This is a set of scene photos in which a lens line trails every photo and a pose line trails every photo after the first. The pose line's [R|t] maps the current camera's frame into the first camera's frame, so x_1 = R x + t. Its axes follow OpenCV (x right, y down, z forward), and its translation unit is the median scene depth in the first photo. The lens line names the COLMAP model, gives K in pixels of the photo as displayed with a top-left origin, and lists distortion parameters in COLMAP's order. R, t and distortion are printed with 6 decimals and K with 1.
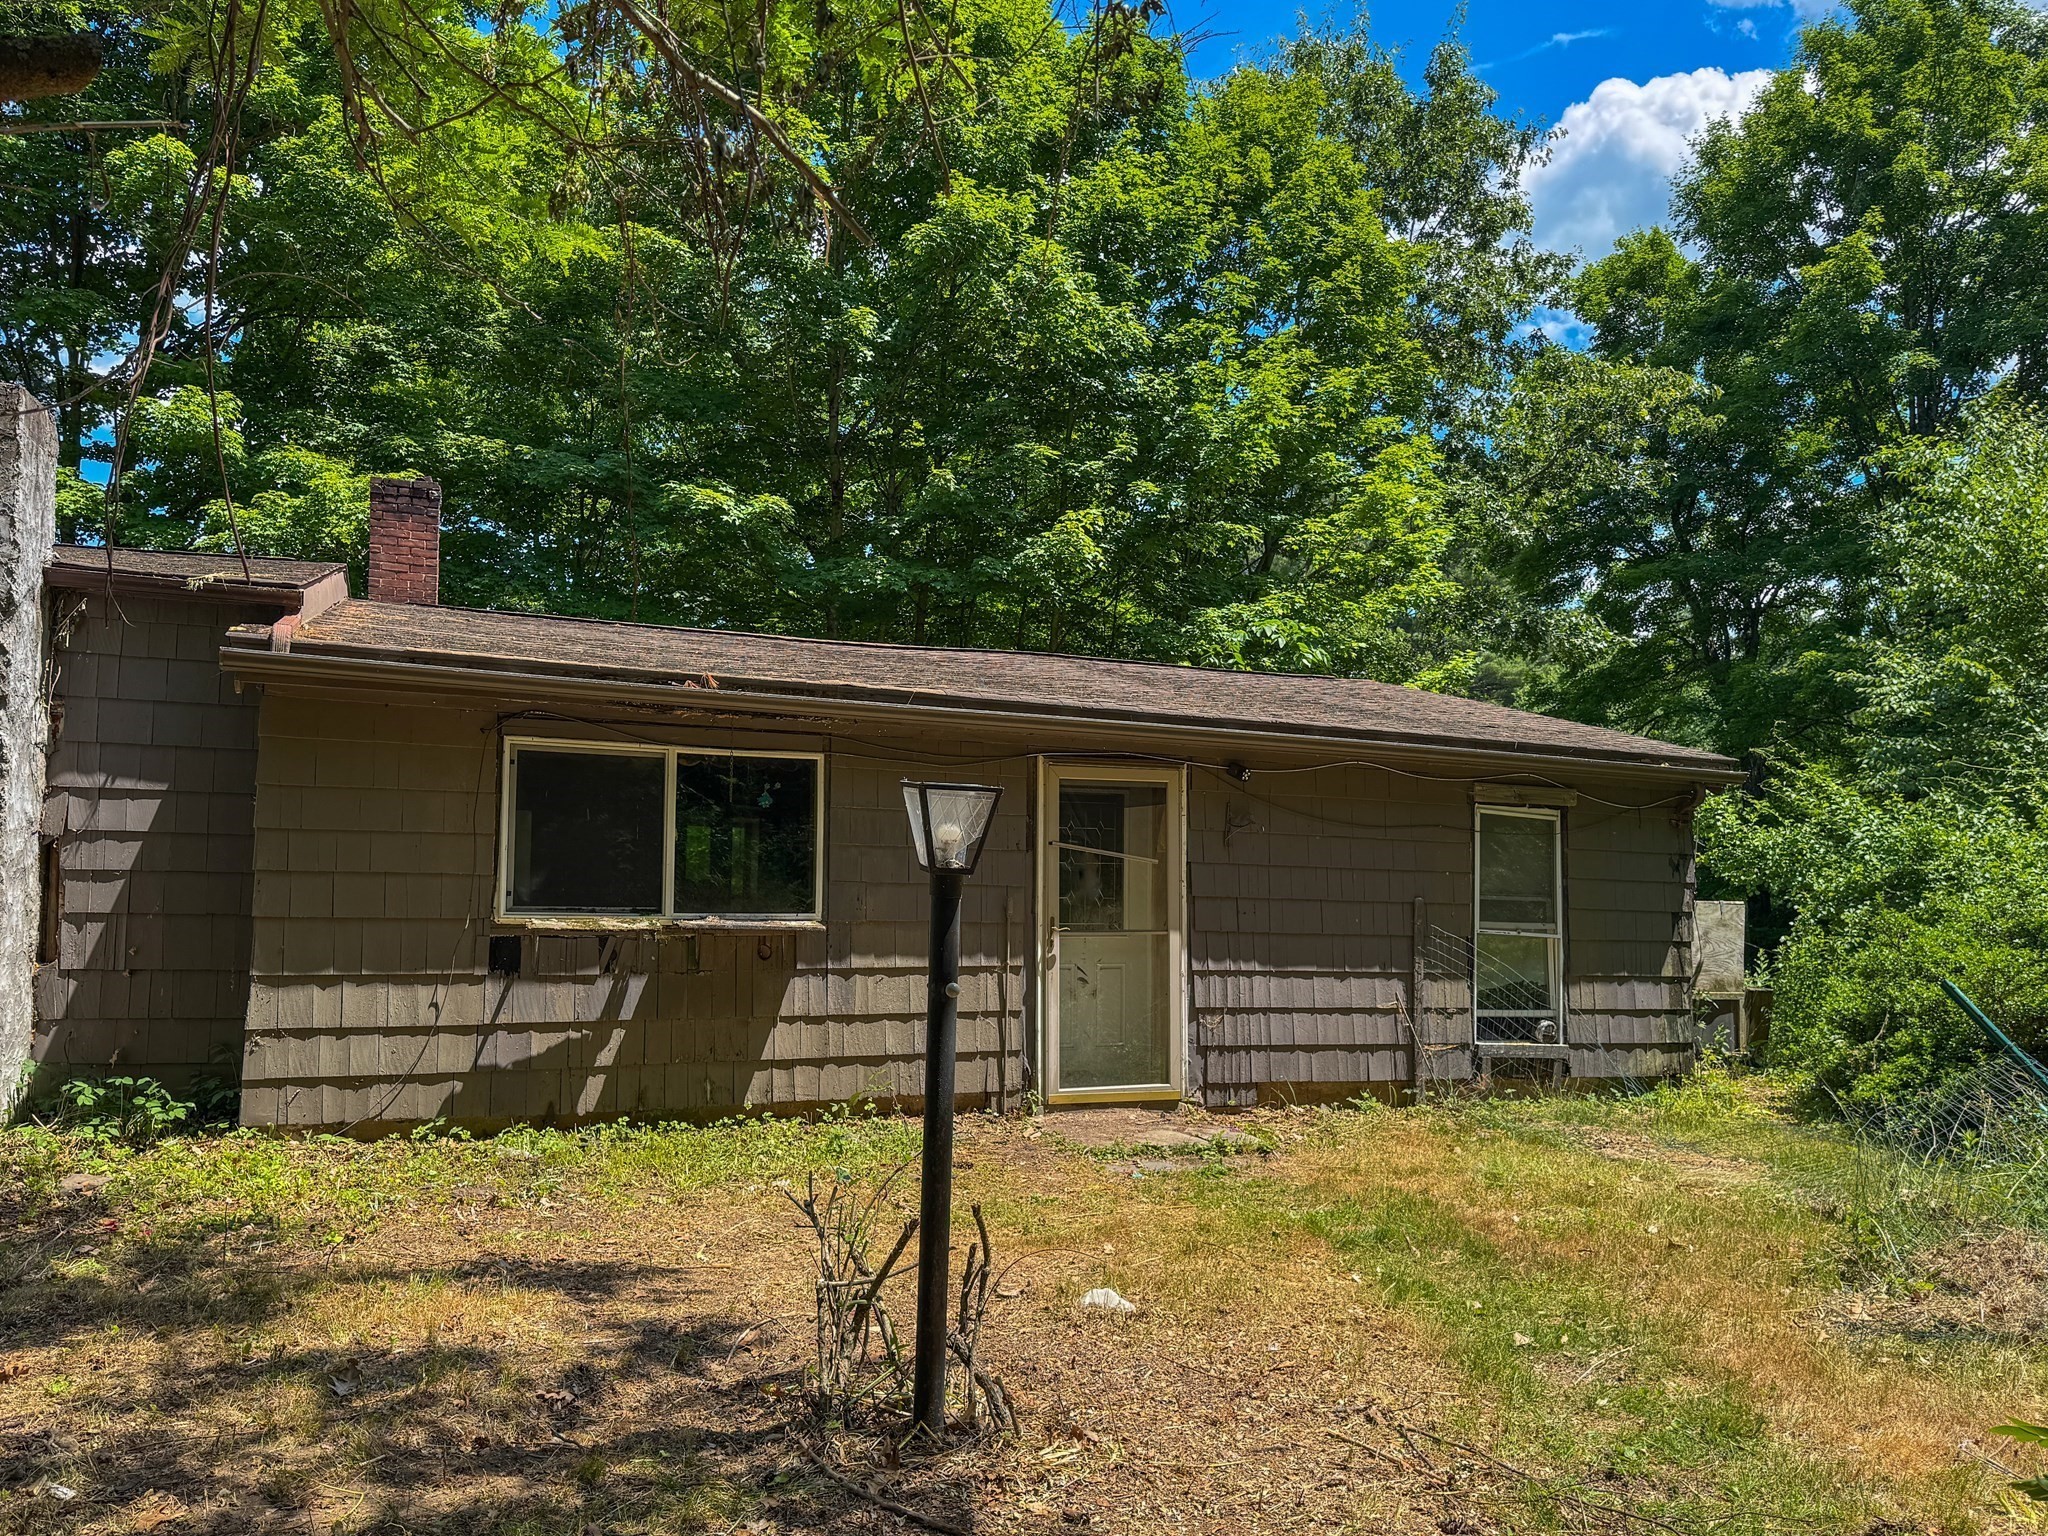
lens RADIAL K [[1527.8, 0, 995.3], [0, 1527.8, 822.8], [0, 0, 1]] dist [0.129747, -0.202026]
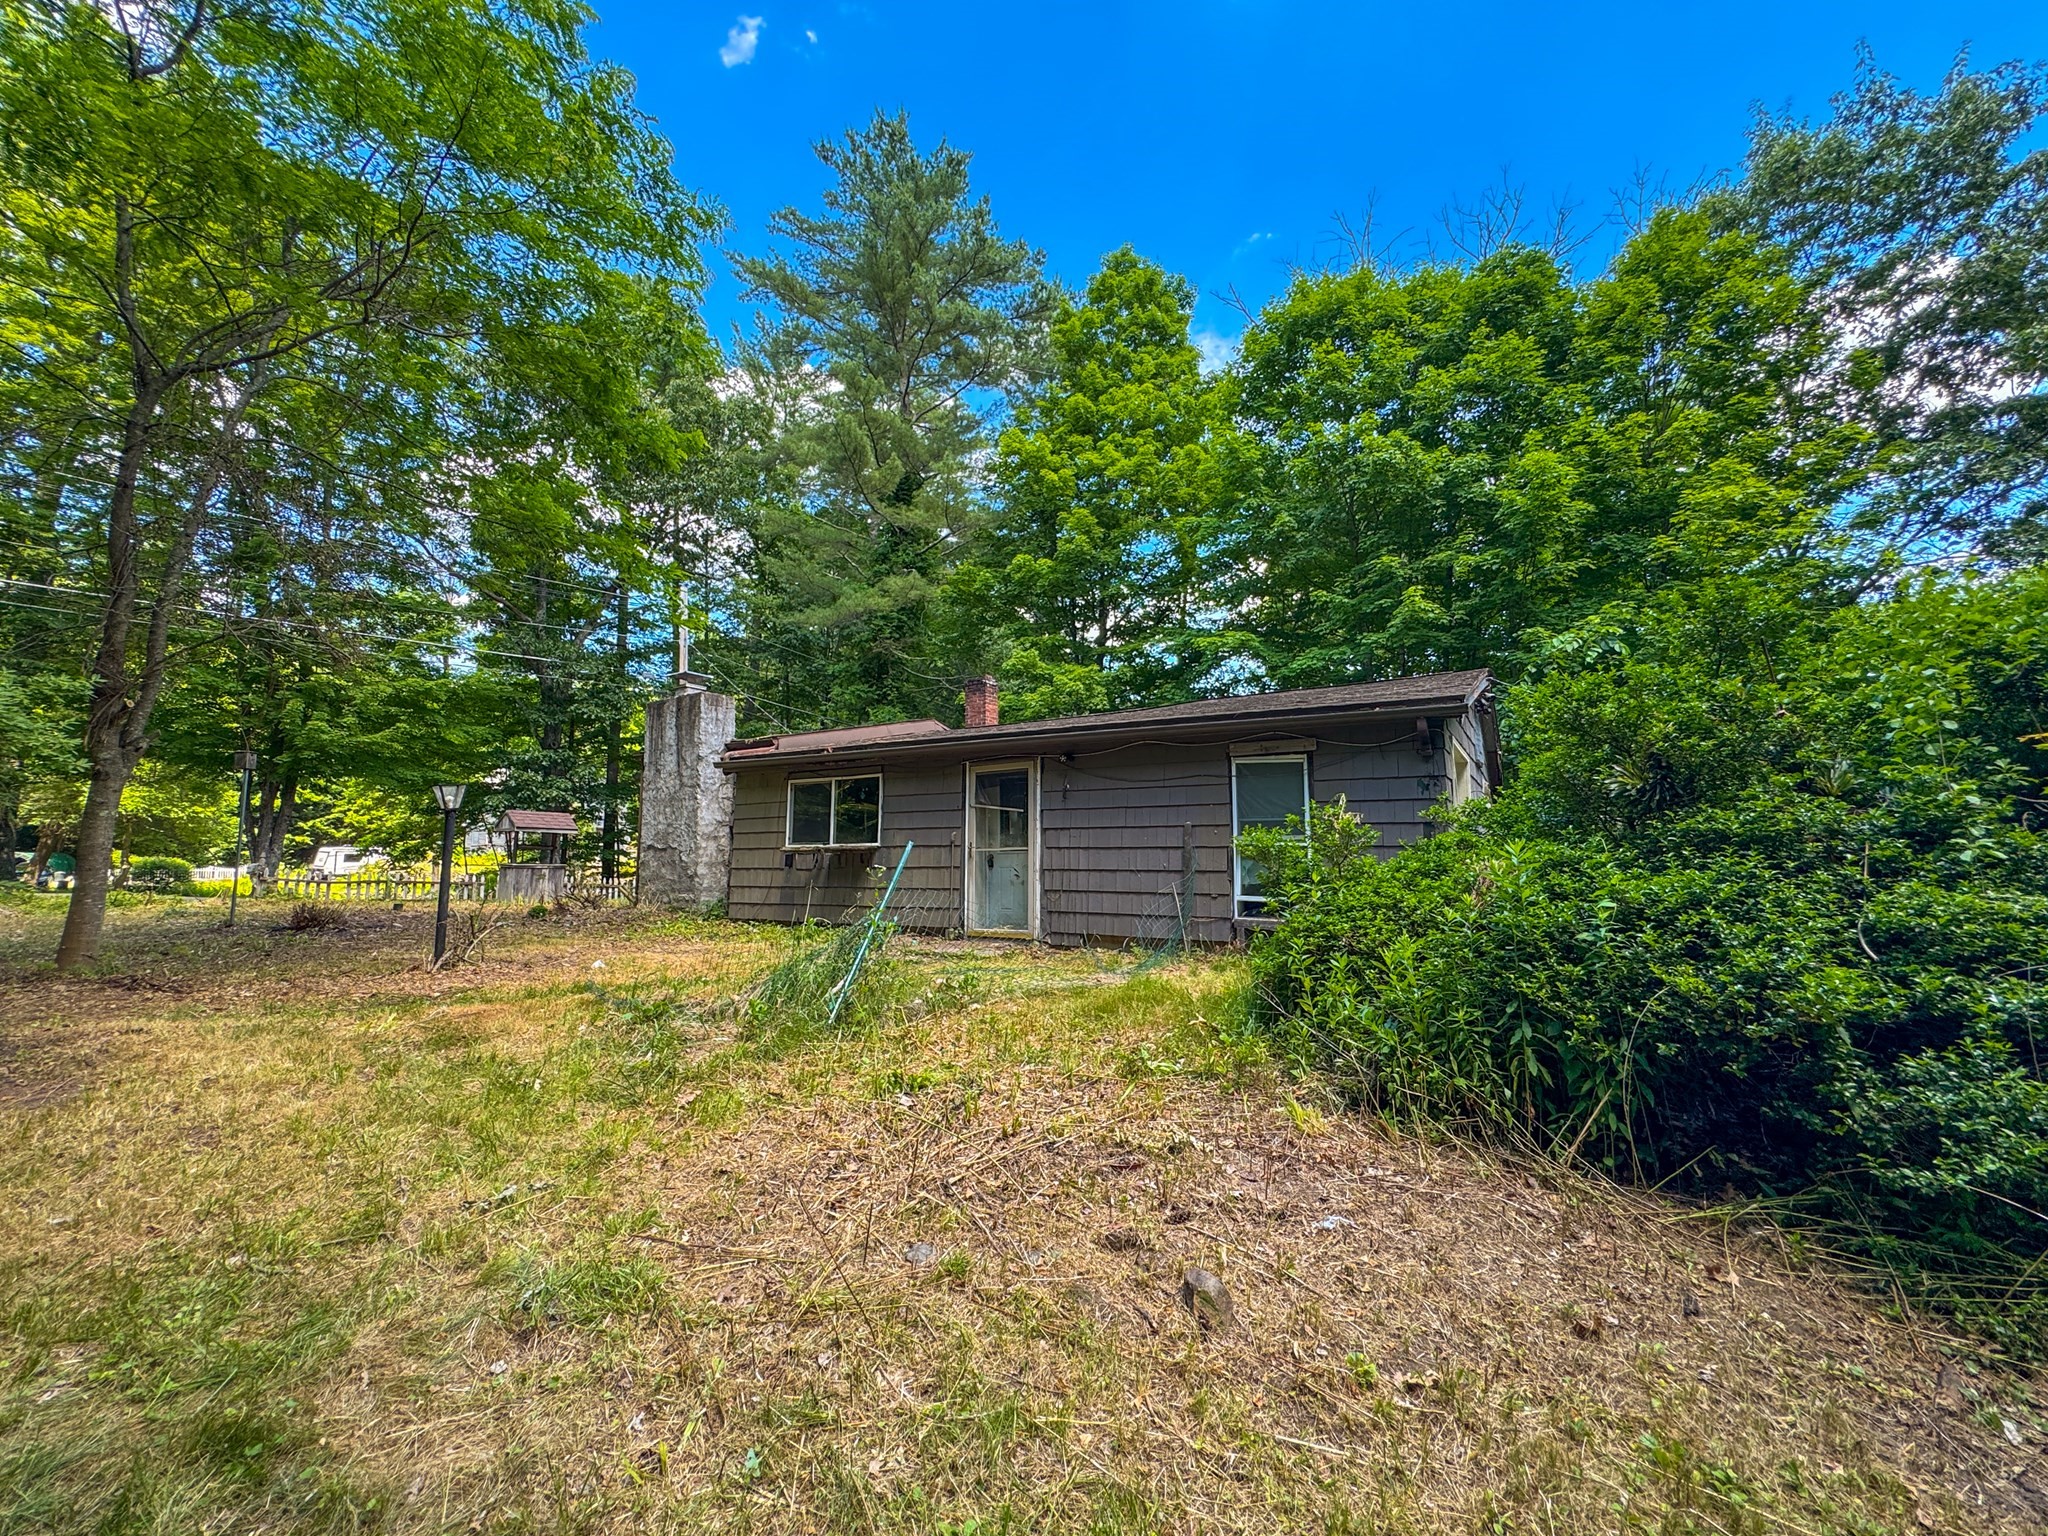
lens RADIAL K [[828.6, 0, 1017.1], [0, 828.6, 761.7], [0, 0, 1]] dist [-0.002397, 0.000224]
pose [[0.585671, -0.119029, -0.801761, 0.906548], [0.049087, 0.992552, -0.111497, 0.077541], [0.809061, 0.025944, 0.587152, 0.387300]]
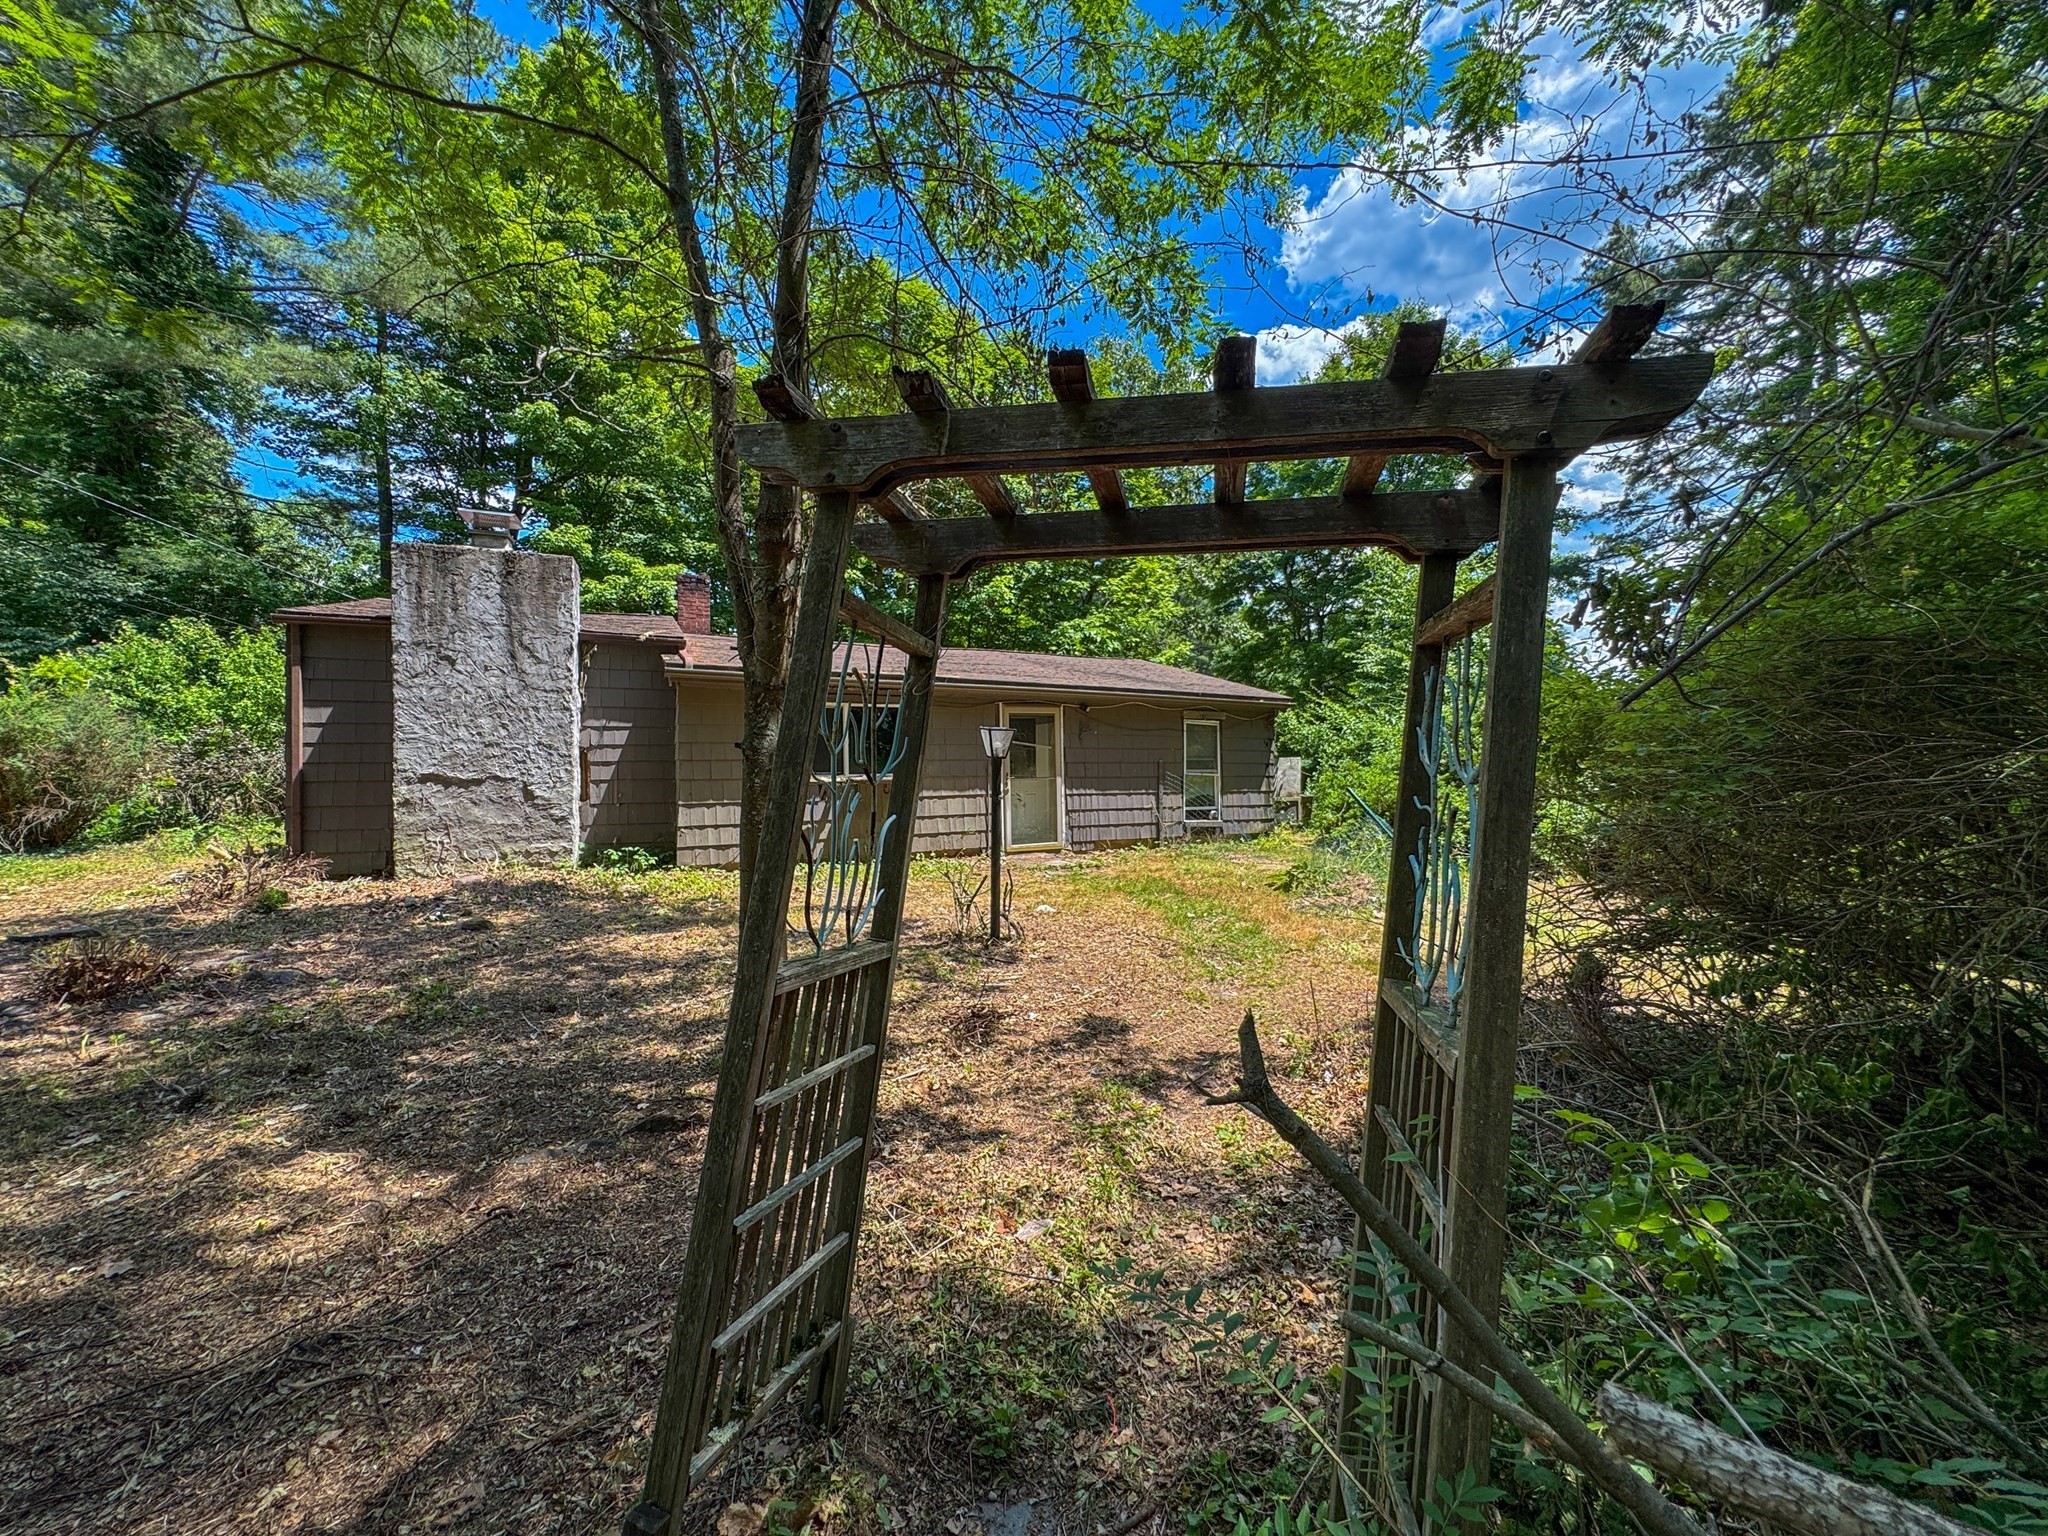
lens RADIAL K [[828.6, 0, 1017.1], [0, 828.6, 761.7], [0, 0, 1]] dist [-0.002397, 0.000224]
pose [[0.996006, -0.022975, 0.086281, -0.052999], [0.018835, 0.998646, 0.048492, -0.014674], [-0.087278, -0.046673, 0.995090, -0.242130]]
